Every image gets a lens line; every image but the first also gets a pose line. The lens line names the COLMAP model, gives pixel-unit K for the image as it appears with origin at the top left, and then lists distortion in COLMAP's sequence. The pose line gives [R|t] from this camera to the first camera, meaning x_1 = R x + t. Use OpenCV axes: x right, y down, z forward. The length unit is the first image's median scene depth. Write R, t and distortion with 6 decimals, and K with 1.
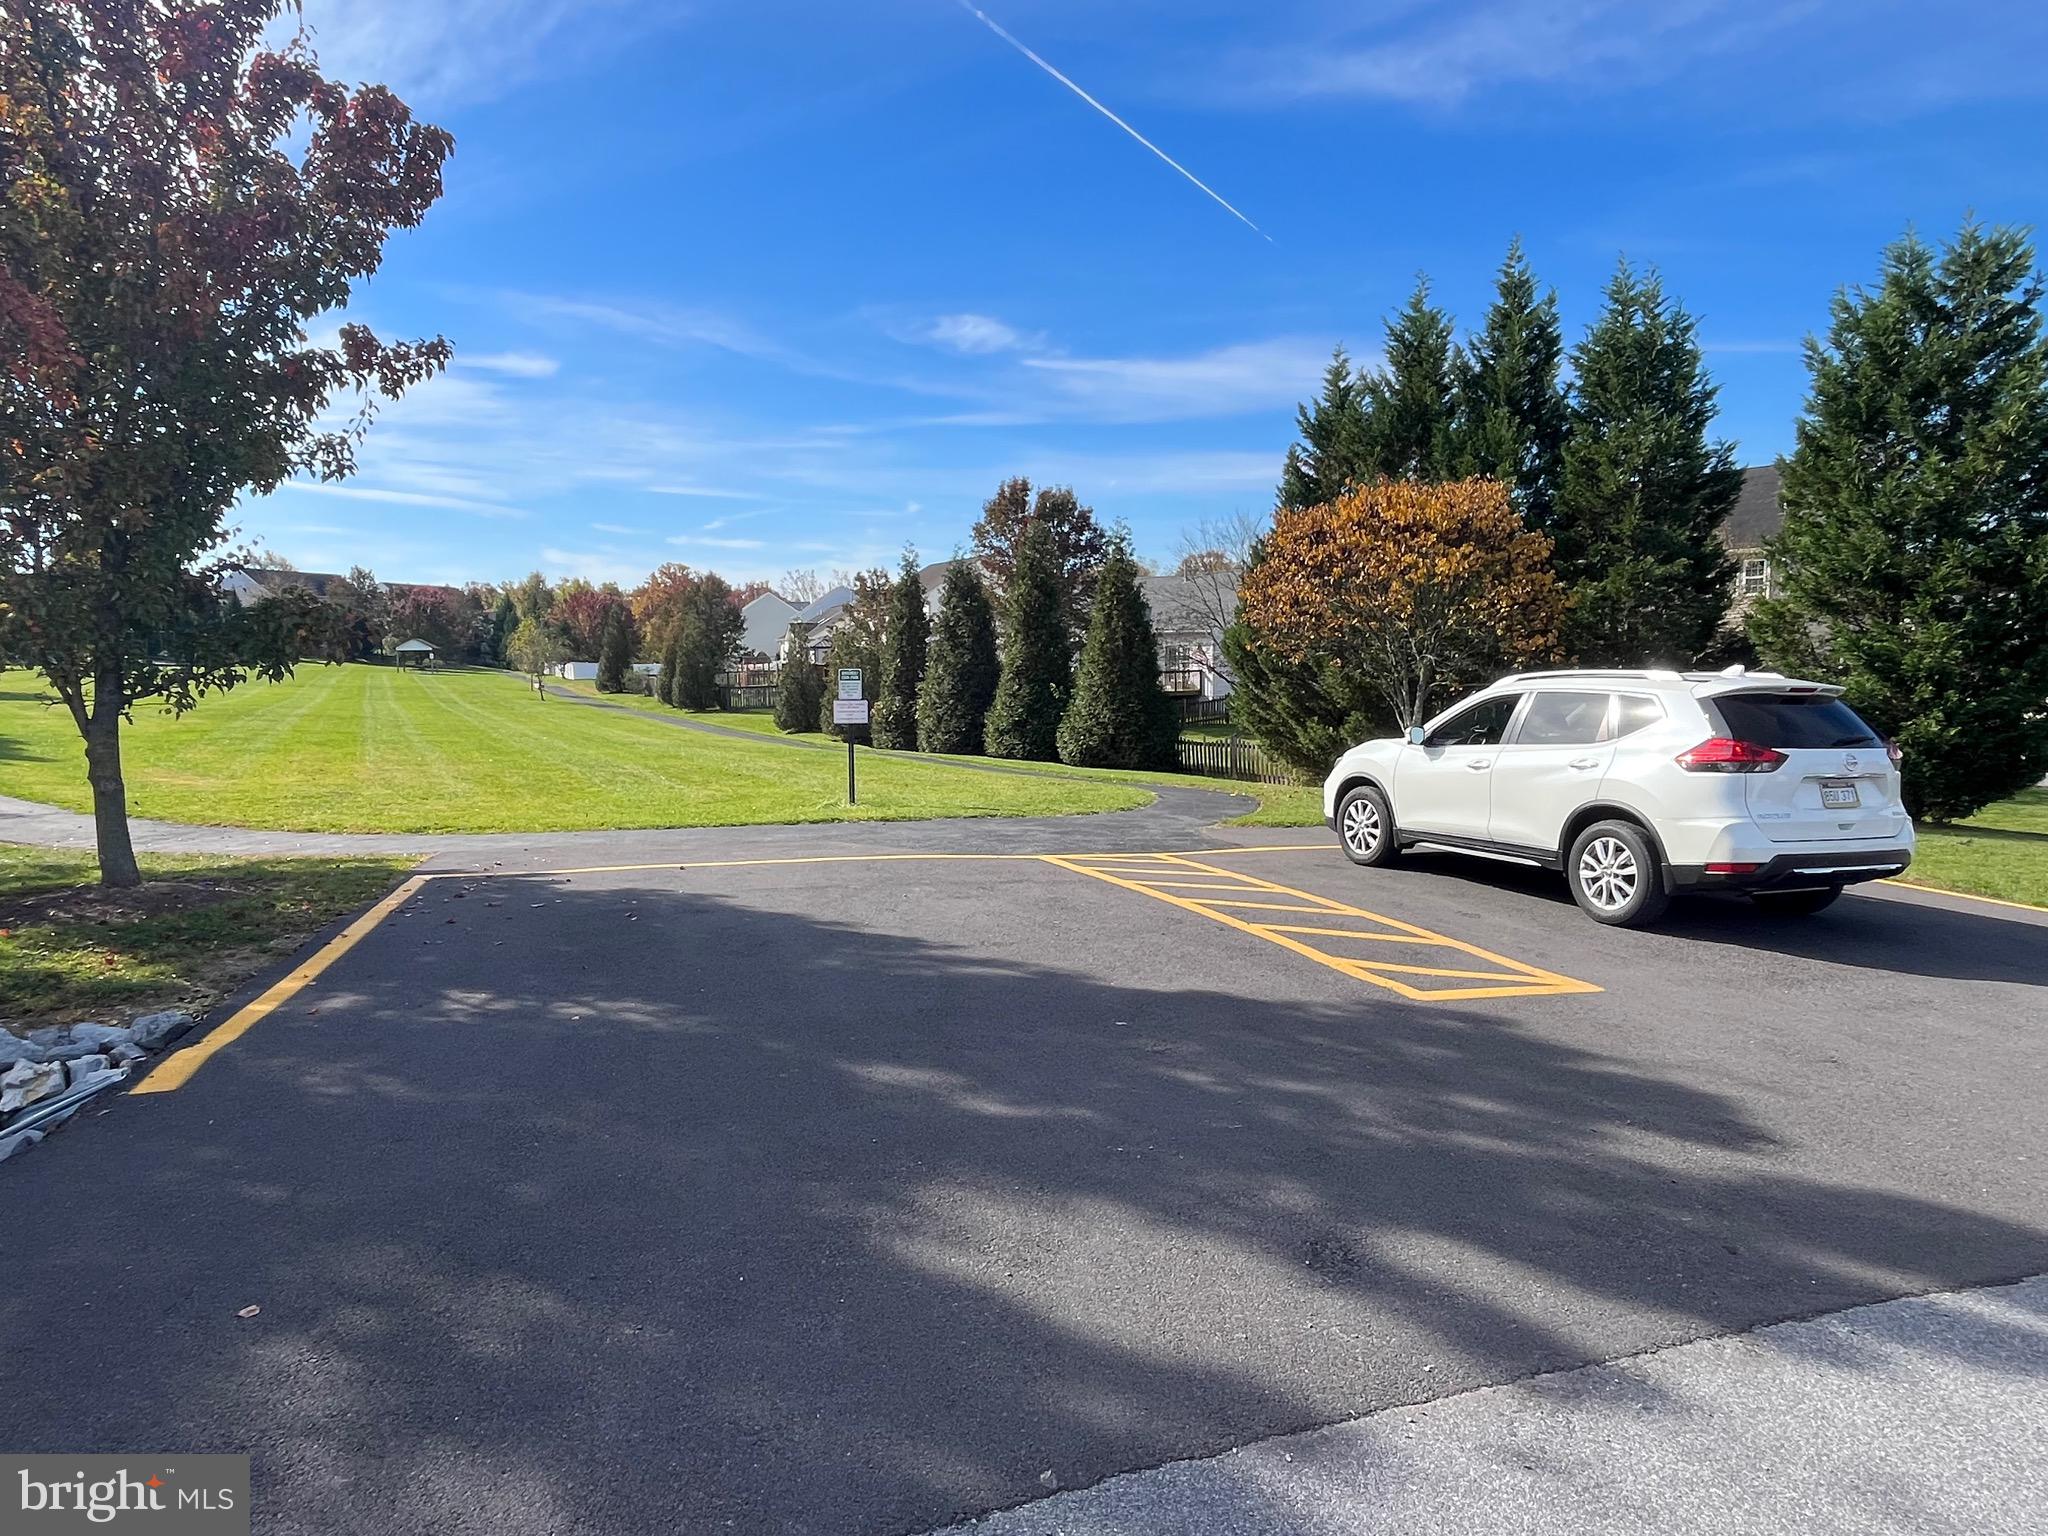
lens RADIAL K [[1154.1, 0, 1019.7], [0, 1154.1, 764.3], [0, 0, 1]] dist [-0.007955, -0.000781]
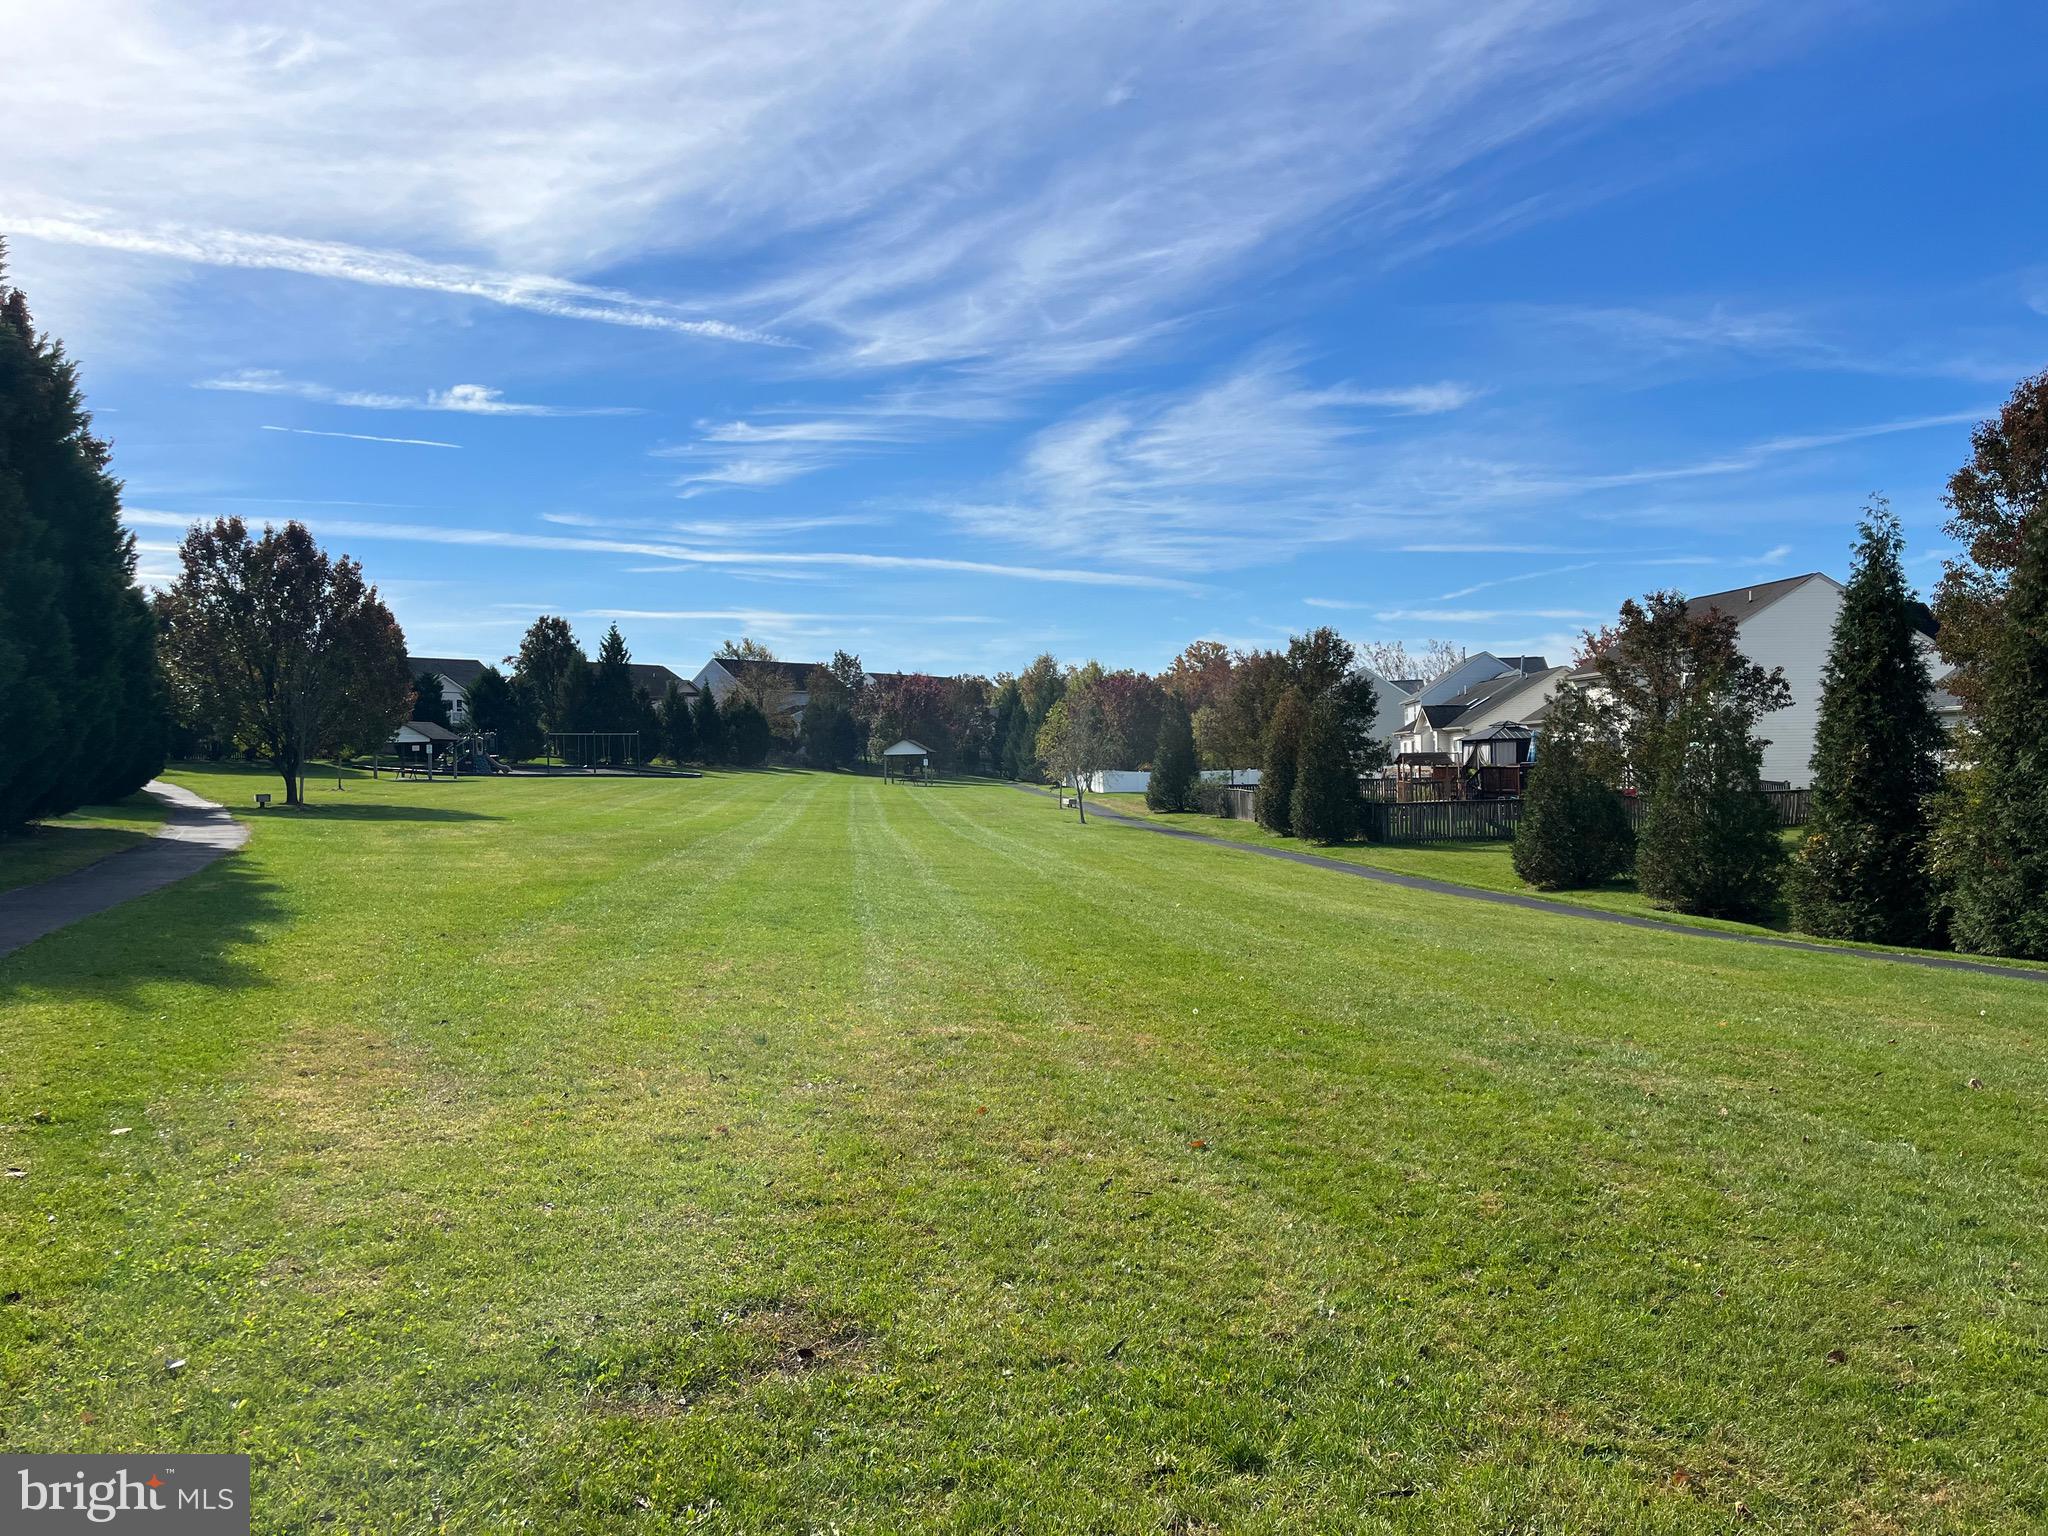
lens RADIAL K [[1580.5, 0, 1025.3], [0, 1580.5, 771.0], [0, 0, 1]] dist [0.046033, -0.006056]
pose [[0.920439, -0.006850, -0.390827, -0.070127], [-0.027546, 0.996224, -0.082334, -0.007552], [0.389915, 0.086549, 0.916775, 0.118226]]
